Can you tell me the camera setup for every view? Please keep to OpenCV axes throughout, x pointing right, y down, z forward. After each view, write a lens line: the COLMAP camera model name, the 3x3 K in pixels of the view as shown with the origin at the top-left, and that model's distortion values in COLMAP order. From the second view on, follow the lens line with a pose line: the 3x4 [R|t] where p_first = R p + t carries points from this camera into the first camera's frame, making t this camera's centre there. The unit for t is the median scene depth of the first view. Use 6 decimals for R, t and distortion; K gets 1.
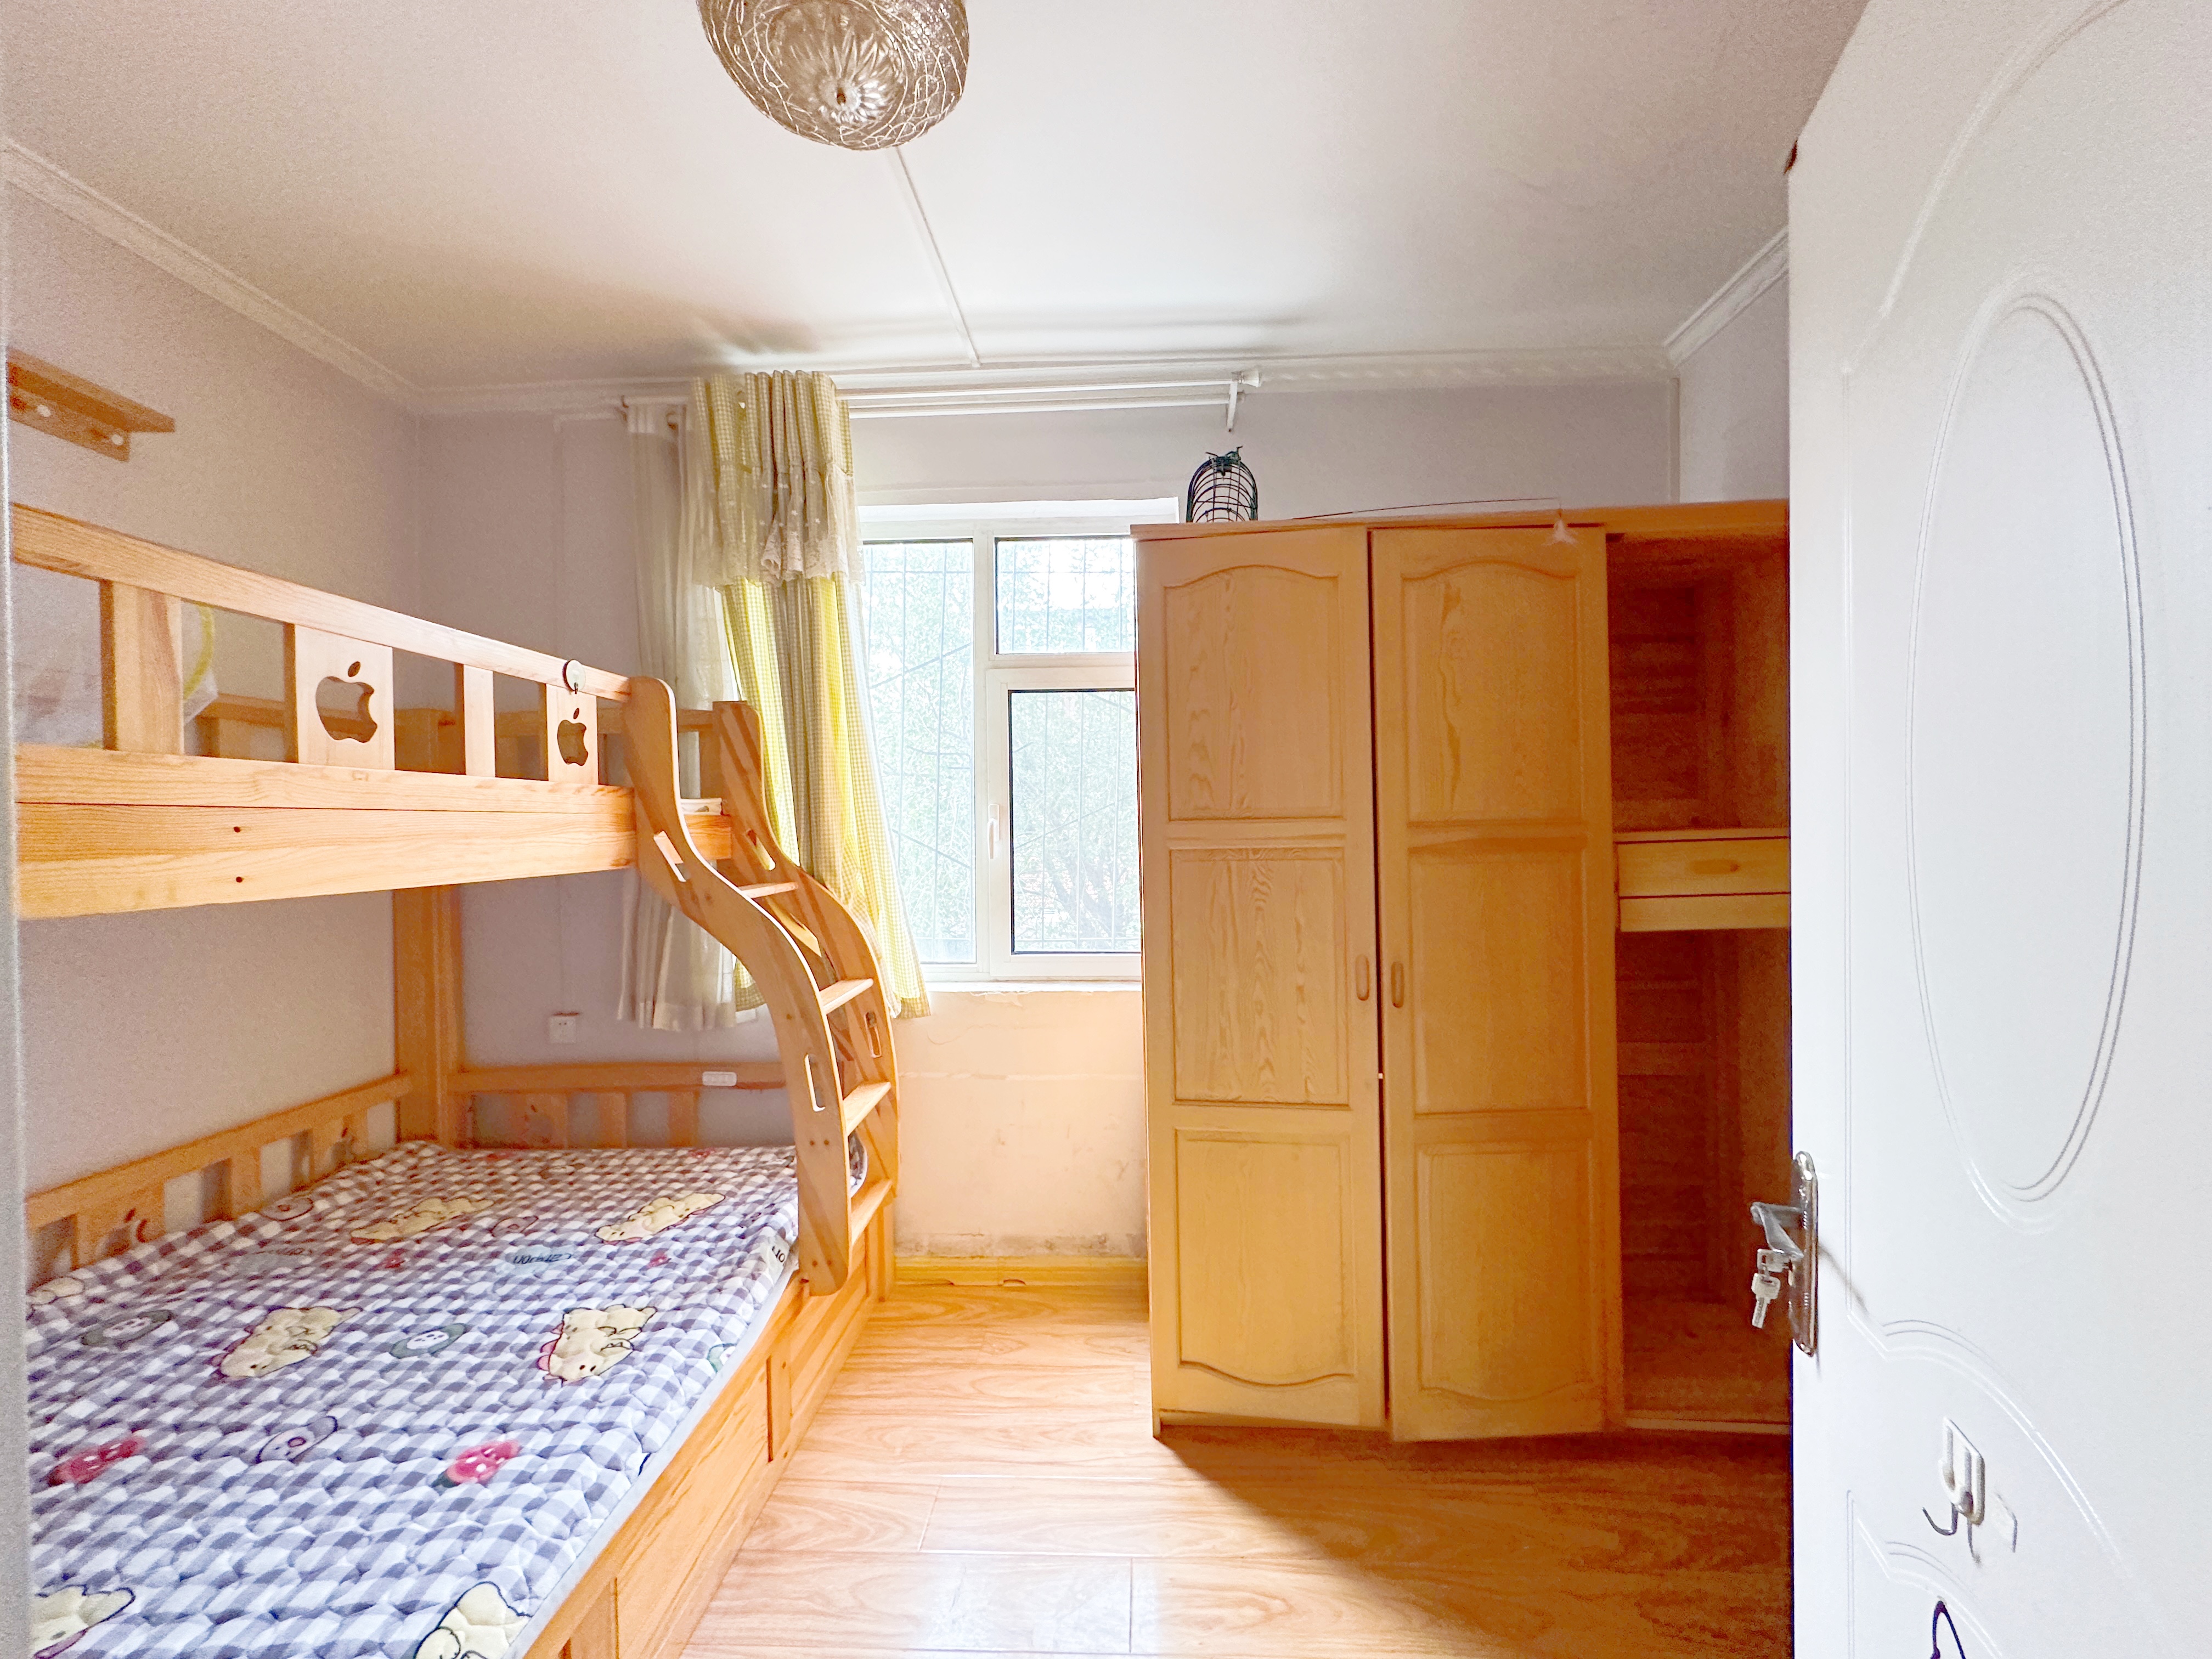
lens RADIAL K [[885.0, 0, 1105.9], [0, 885.0, 832.2], [0, 0, 1]] dist [-0.004769, -0.000323]
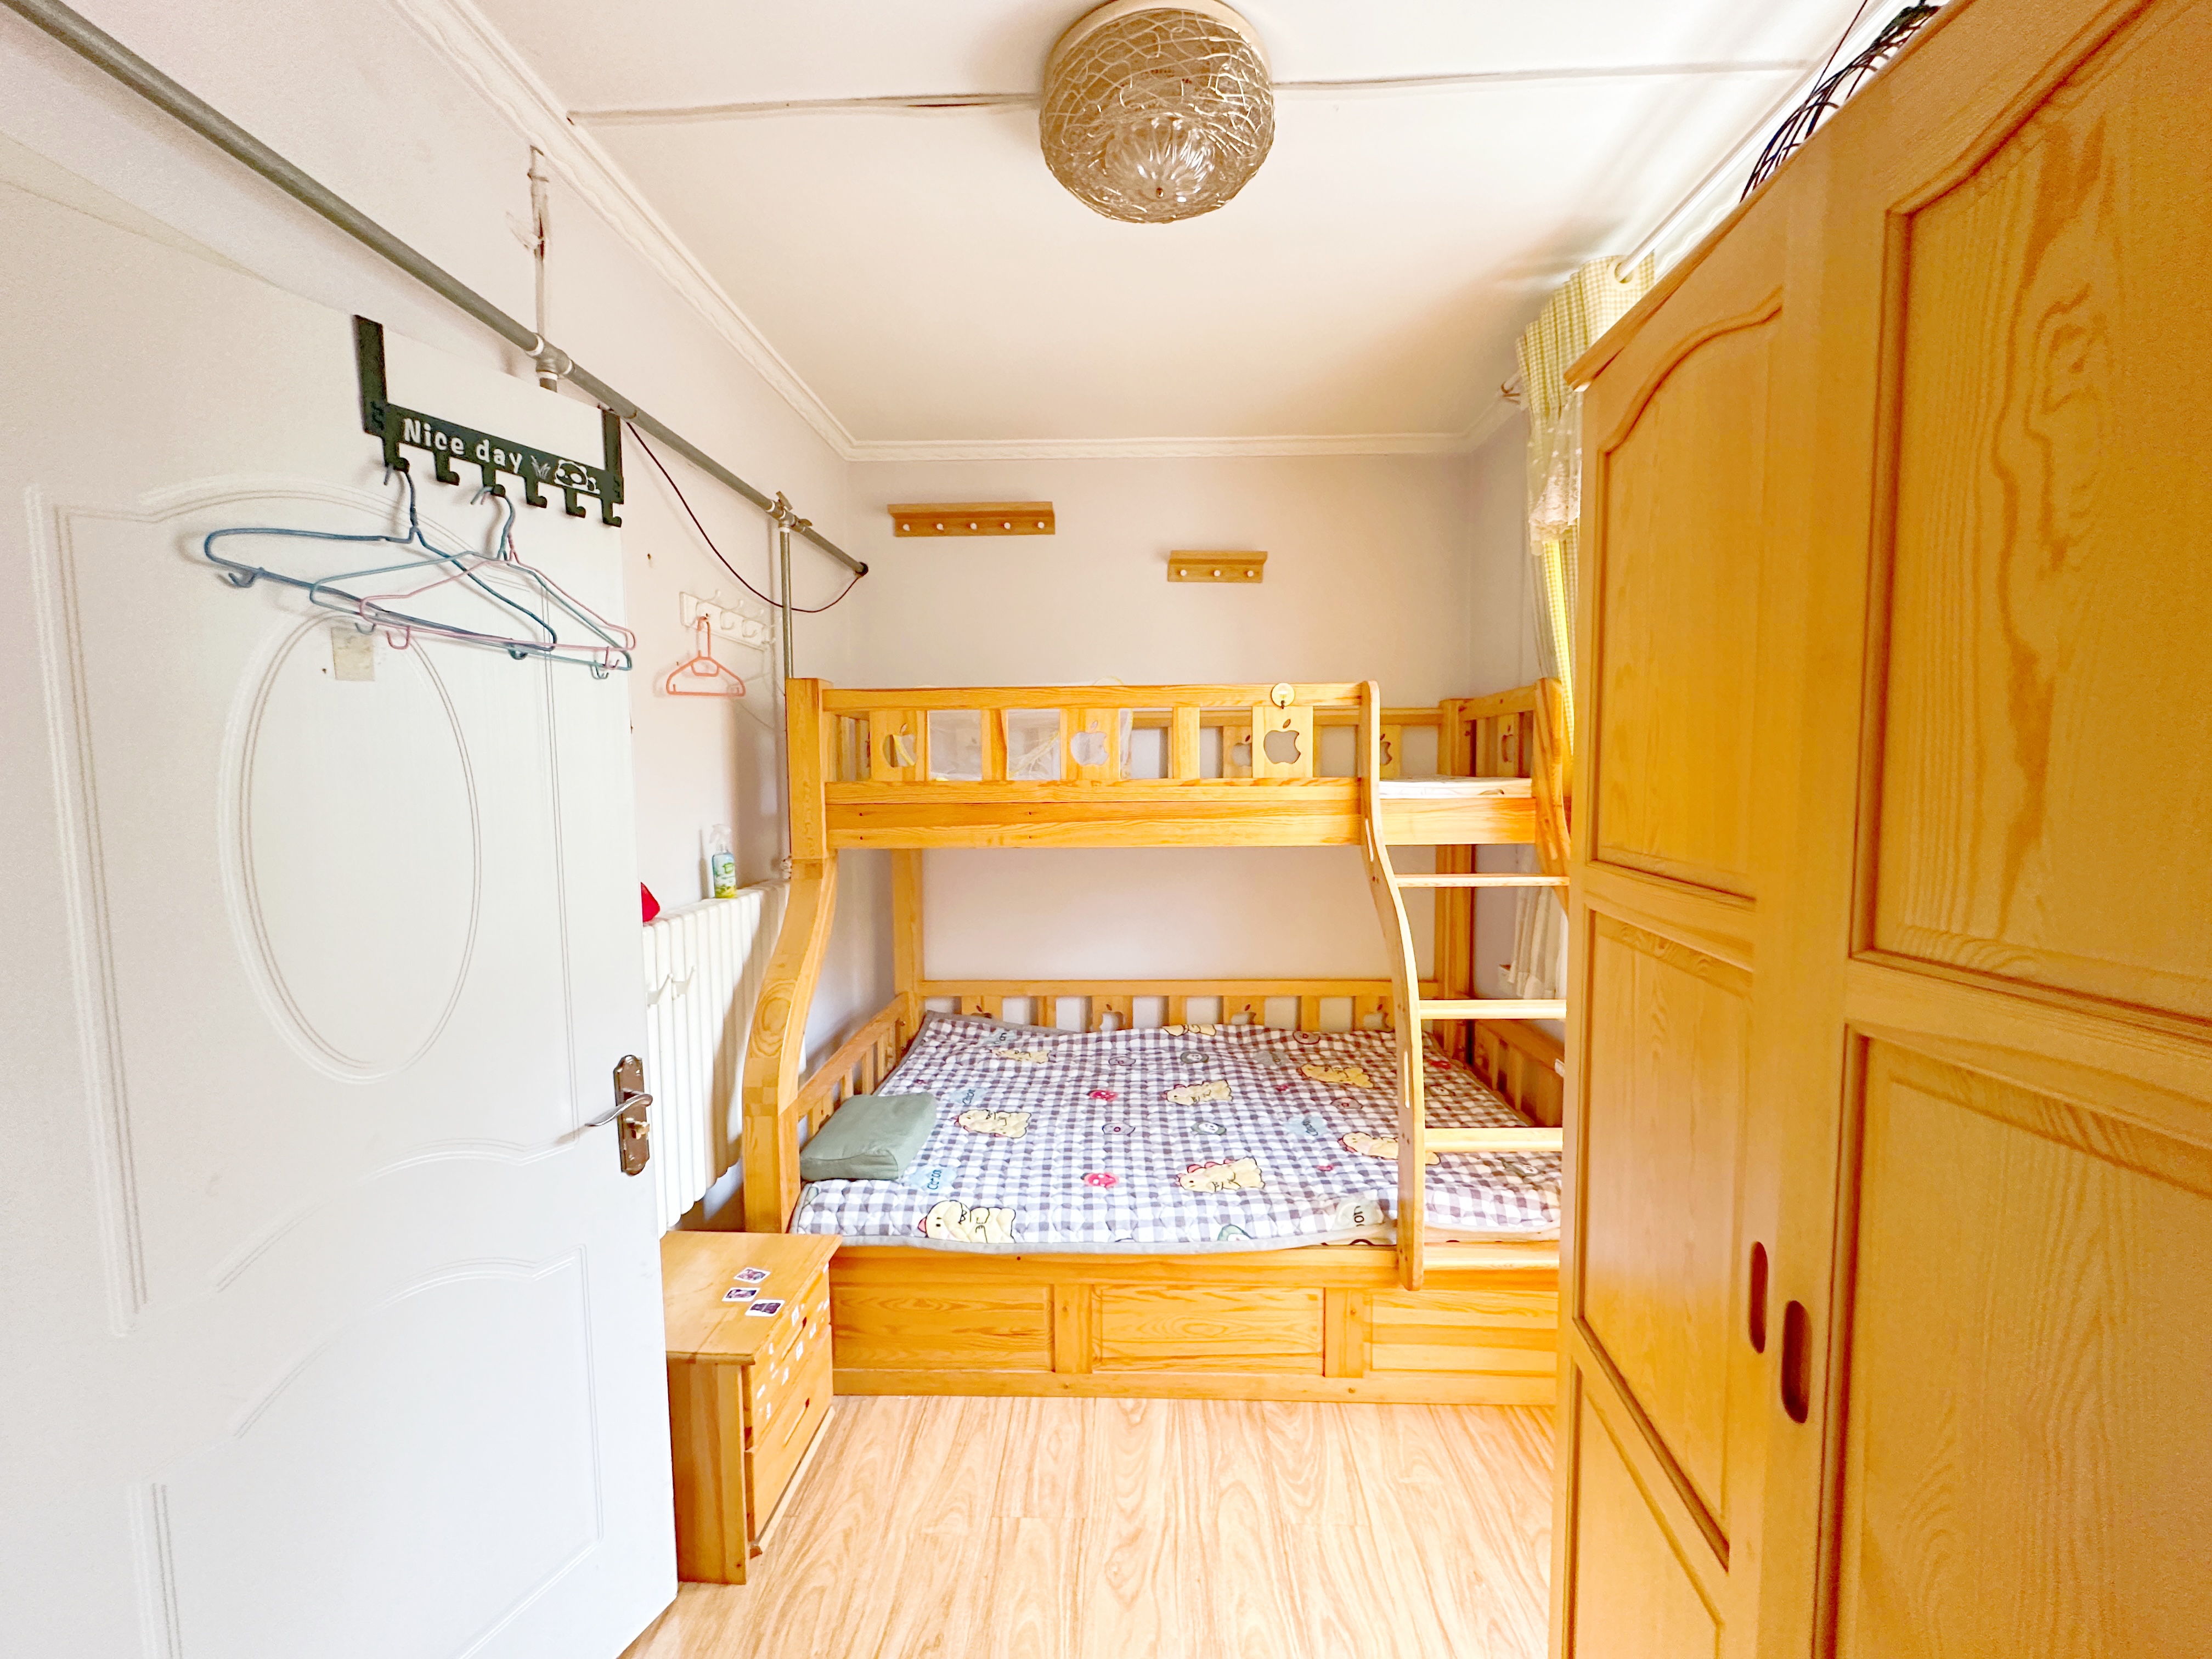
lens RADIAL K [[885.0, 0, 1105.1], [0, 885.0, 830.8], [0, 0, 1]] dist [-0.004769, -0.000323]
pose [[0.005986, 0.086988, -0.996191, 0.694899], [-0.001172, 0.996209, 0.086982, -0.088153], [0.999981, 0.000646, 0.006066, 0.713948]]
